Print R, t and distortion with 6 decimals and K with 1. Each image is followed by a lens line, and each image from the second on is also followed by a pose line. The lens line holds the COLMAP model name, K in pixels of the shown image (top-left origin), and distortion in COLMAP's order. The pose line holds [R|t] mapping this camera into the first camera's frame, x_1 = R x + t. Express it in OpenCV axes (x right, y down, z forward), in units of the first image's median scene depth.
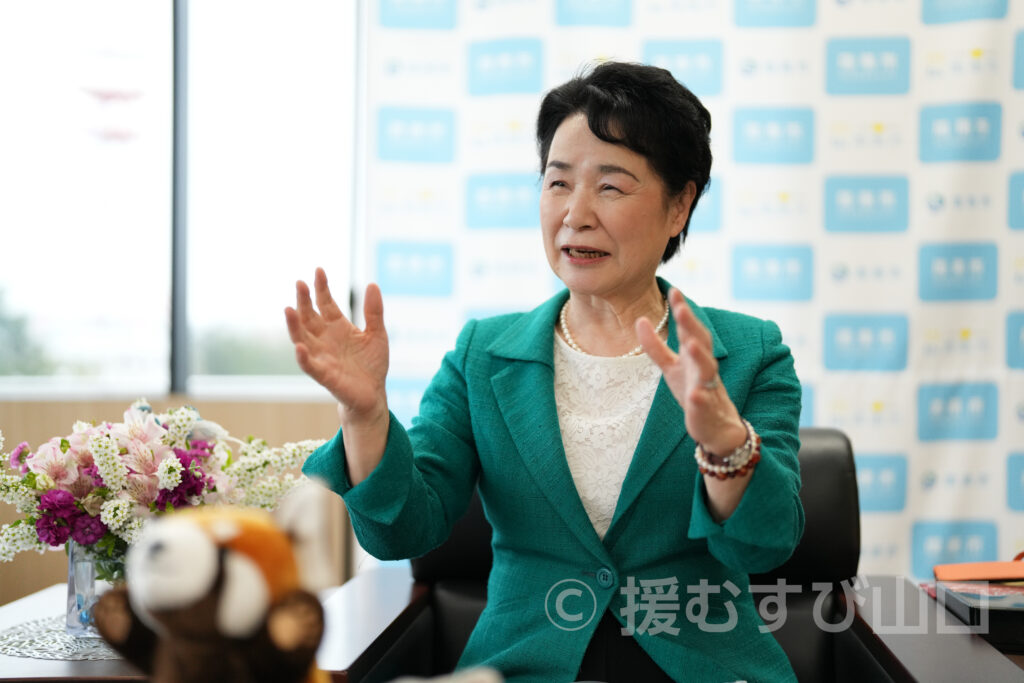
lens RADIAL K [[1376.1, 0, 516.0], [0, 1376.1, 326.2], [0, 0, 1]] dist [0.086566, 0.000000]
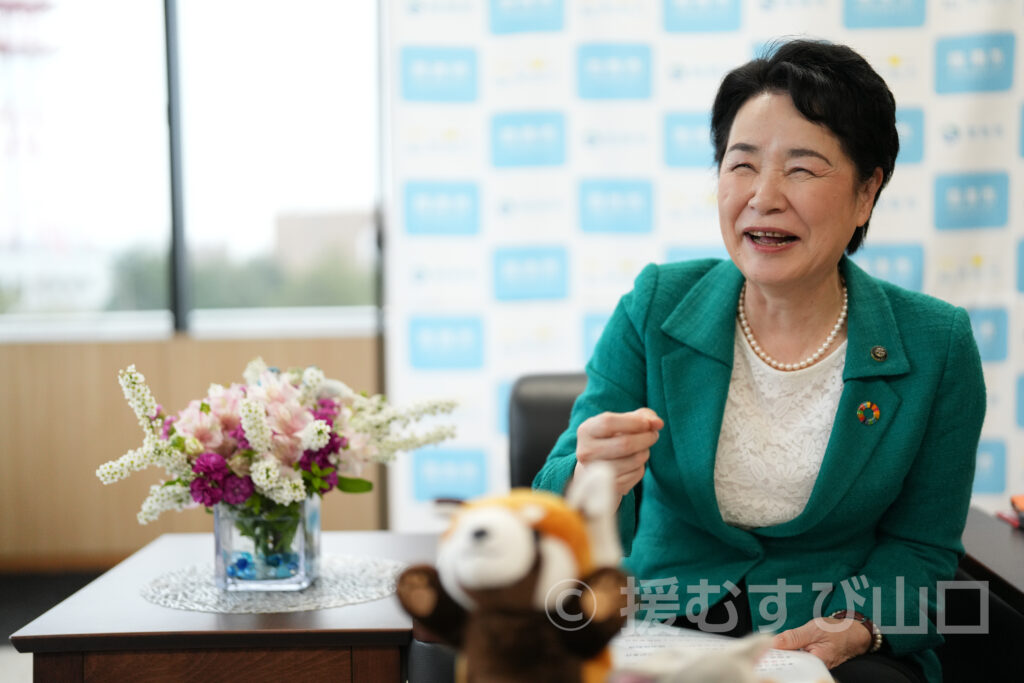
lens RADIAL K [[1376.1, 0, 519.1], [0, 1376.1, 334.0], [0, 0, 1]] dist [0.086566, 0.000000]
pose [[0.998809, -0.022997, 0.043032, -0.137504], [0.020110, 0.997594, 0.066343, -0.035091], [-0.044454, -0.065398, 0.996869, -0.037846]]
